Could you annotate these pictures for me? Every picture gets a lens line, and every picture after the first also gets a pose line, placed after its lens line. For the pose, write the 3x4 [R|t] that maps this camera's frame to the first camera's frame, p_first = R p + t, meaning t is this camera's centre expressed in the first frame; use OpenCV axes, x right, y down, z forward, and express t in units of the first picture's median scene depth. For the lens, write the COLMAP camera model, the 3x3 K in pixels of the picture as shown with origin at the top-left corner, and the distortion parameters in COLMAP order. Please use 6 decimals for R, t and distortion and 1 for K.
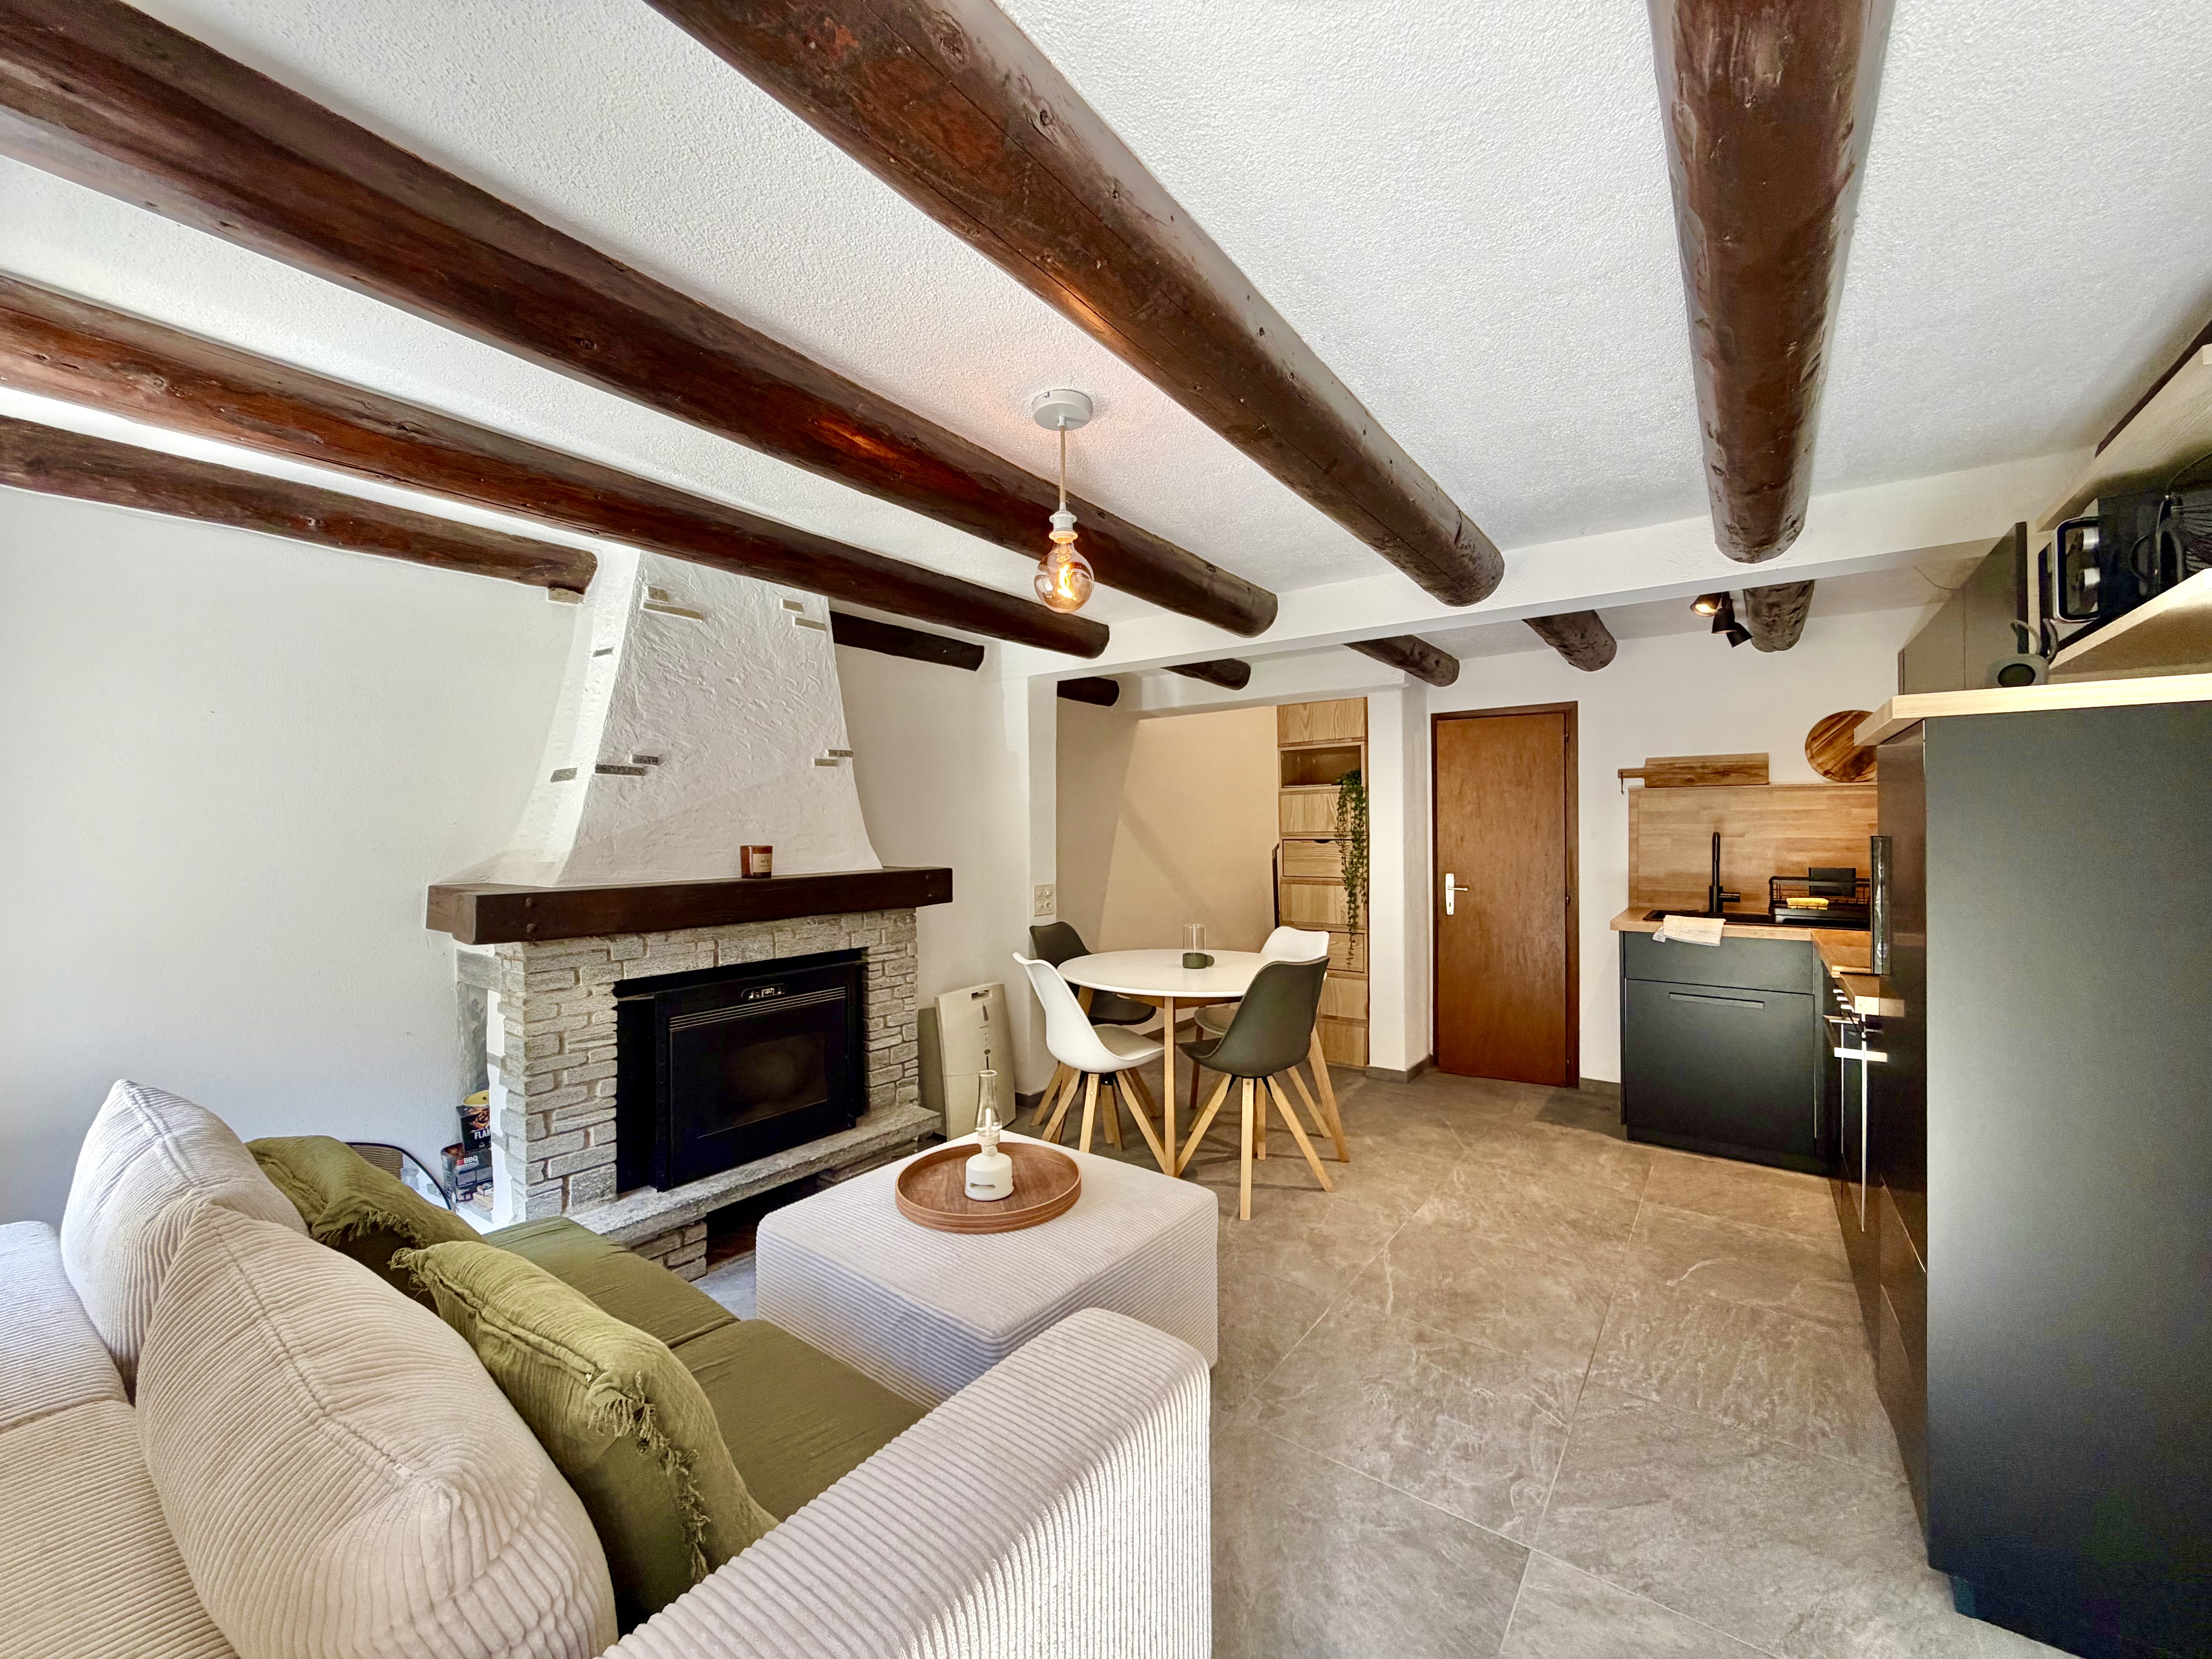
lens RADIAL K [[881.3, 0, 1095.7], [0, 881.3, 827.2], [0, 0, 1]] dist [-0.003652, -0.000199]
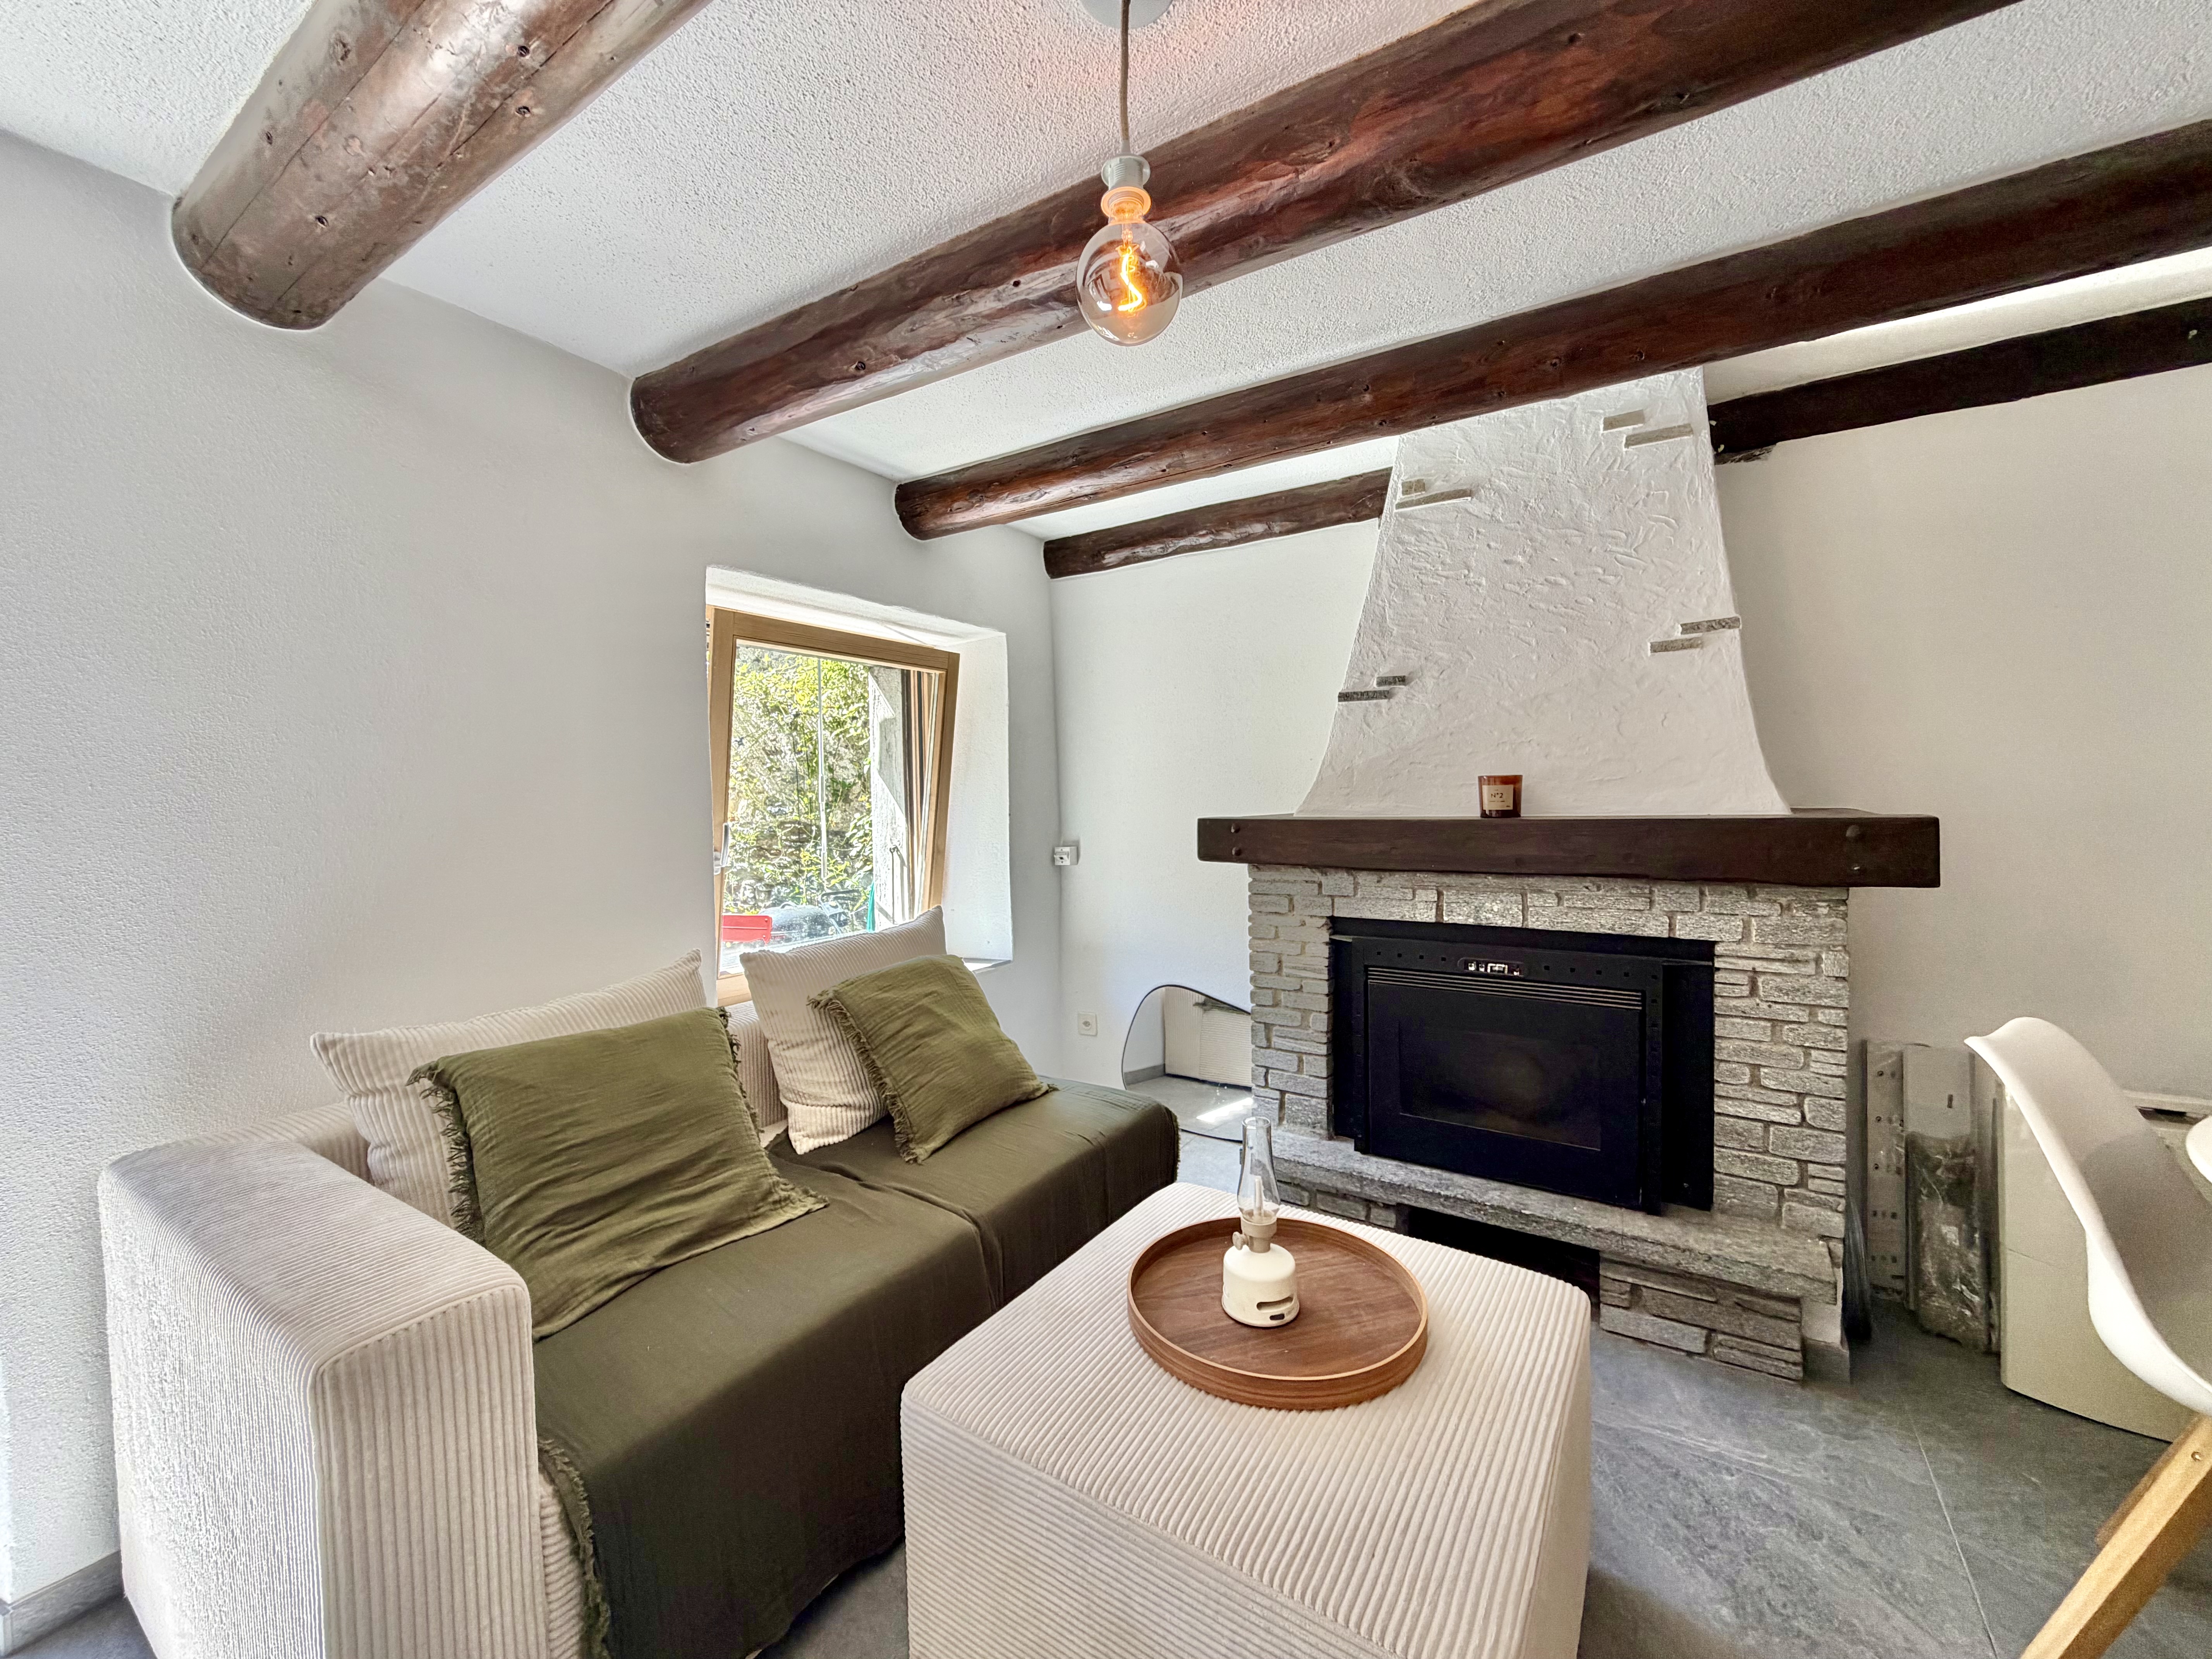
lens RADIAL K [[881.3, 0, 1095.7], [0, 881.3, 827.2], [0, 0, 1]] dist [-0.003652, -0.000199]
pose [[0.056207, 0.042188, -0.997527, 0.350560], [0.016958, 0.998922, 0.043203, 0.026919], [0.998275, -0.019344, 0.055431, 0.603579]]
